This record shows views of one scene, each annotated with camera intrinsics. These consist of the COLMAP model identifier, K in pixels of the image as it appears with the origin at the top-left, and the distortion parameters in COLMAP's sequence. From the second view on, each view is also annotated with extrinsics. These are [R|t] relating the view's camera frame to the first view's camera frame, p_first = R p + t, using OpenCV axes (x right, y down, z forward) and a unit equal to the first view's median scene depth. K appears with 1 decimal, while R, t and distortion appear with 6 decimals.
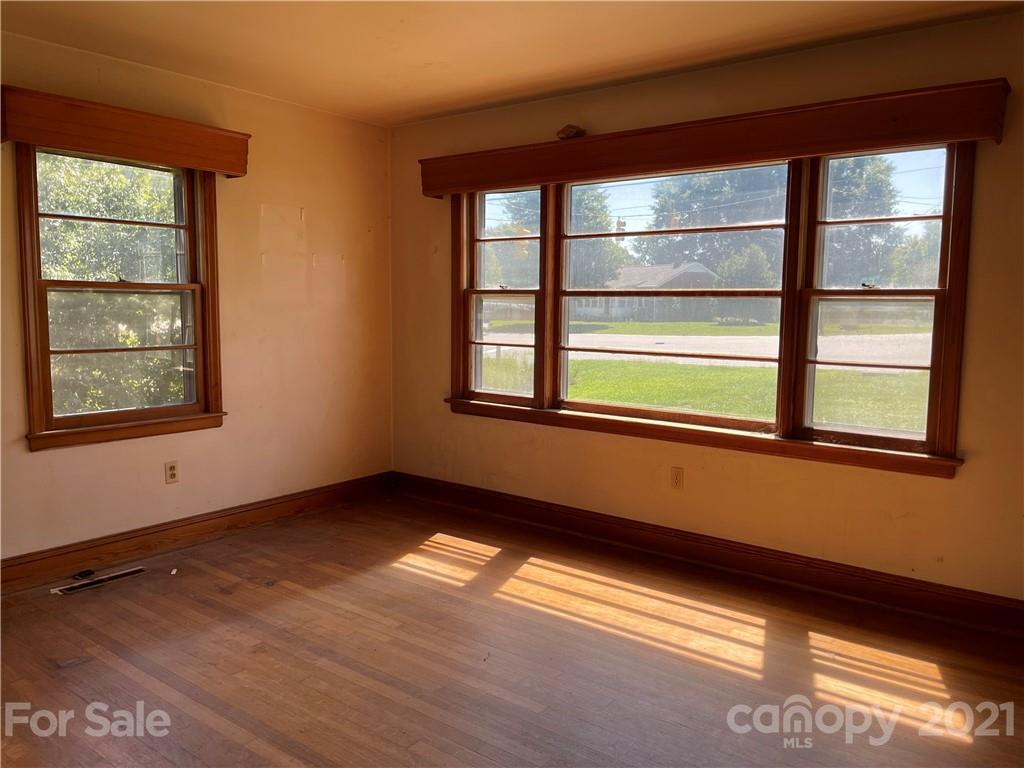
lens RADIAL K [[773.6, 0, 518.9], [0, 773.6, 381.8], [0, 0, 1]] dist [0.067122, -0.088526]
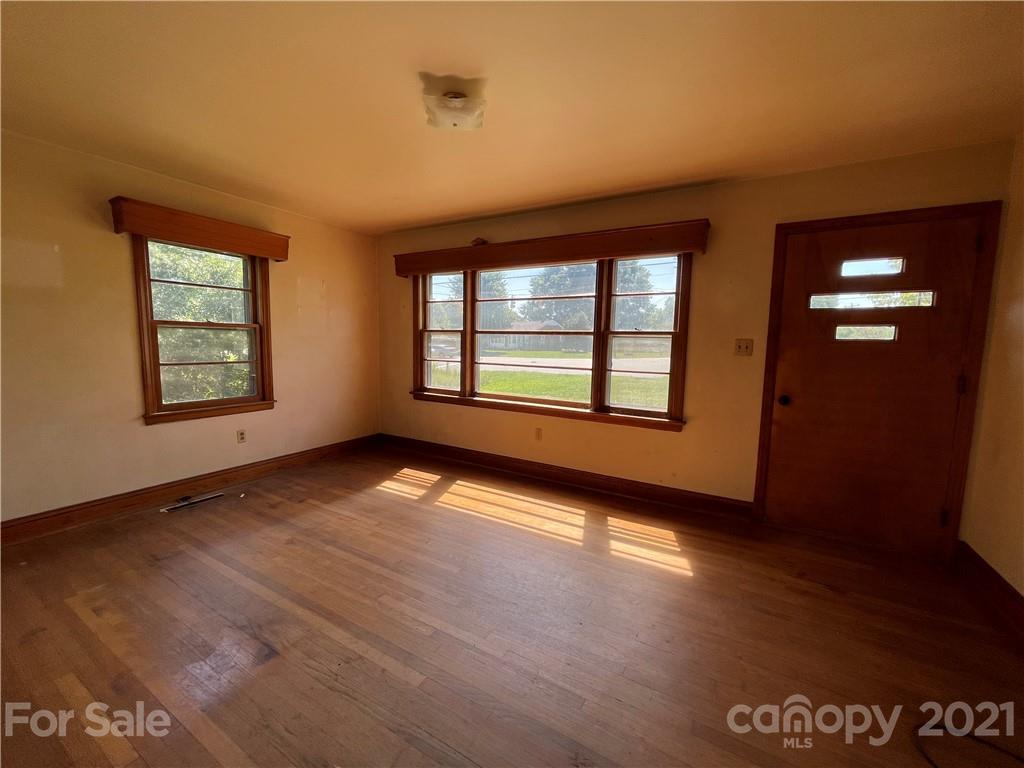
lens RADIAL K [[414.0, 0, 509.3], [0, 414.0, 384.3], [0, 0, 1]] dist [0.001402, -0.000123]
pose [[0.992834, -0.003769, 0.119441, 0.022957], [0.003291, 0.999986, 0.004199, 0.002708], [-0.119455, -0.003776, 0.992832, 0.054125]]
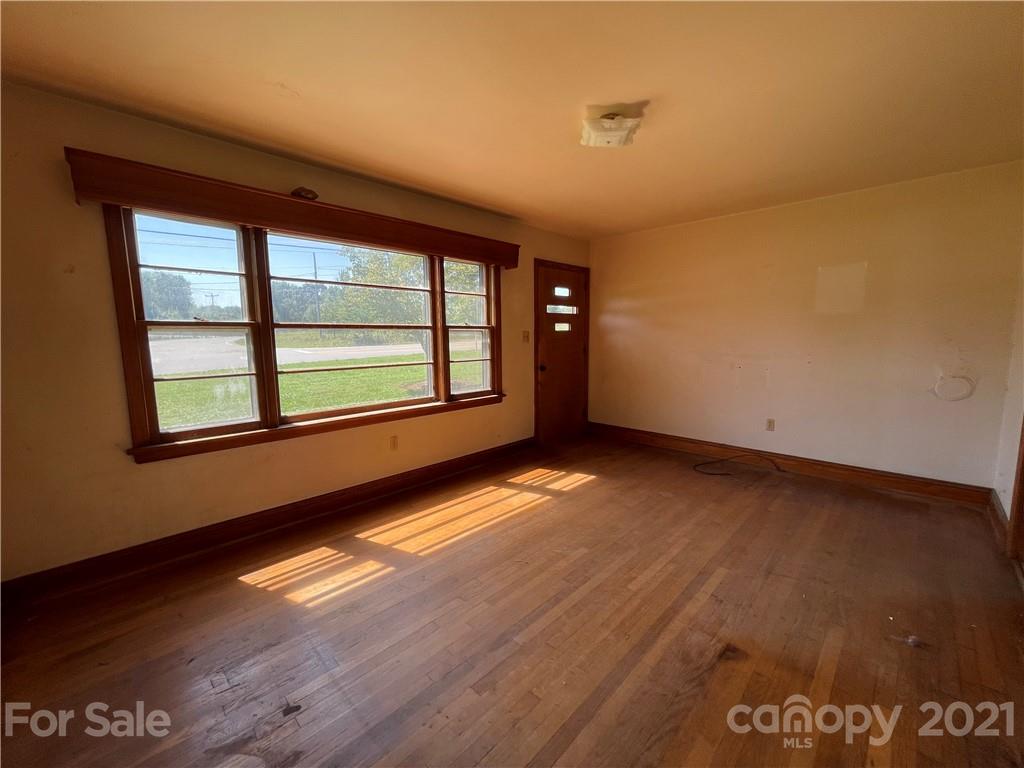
lens RADIAL K [[414.0, 0, 509.3], [0, 414.0, 384.3], [0, 0, 1]] dist [0.001402, -0.000123]
pose [[0.118174, -0.133204, 0.984018, -0.642660], [0.109196, 0.986695, 0.120453, -0.078215], [-0.986971, 0.093217, 0.131148, 0.703716]]
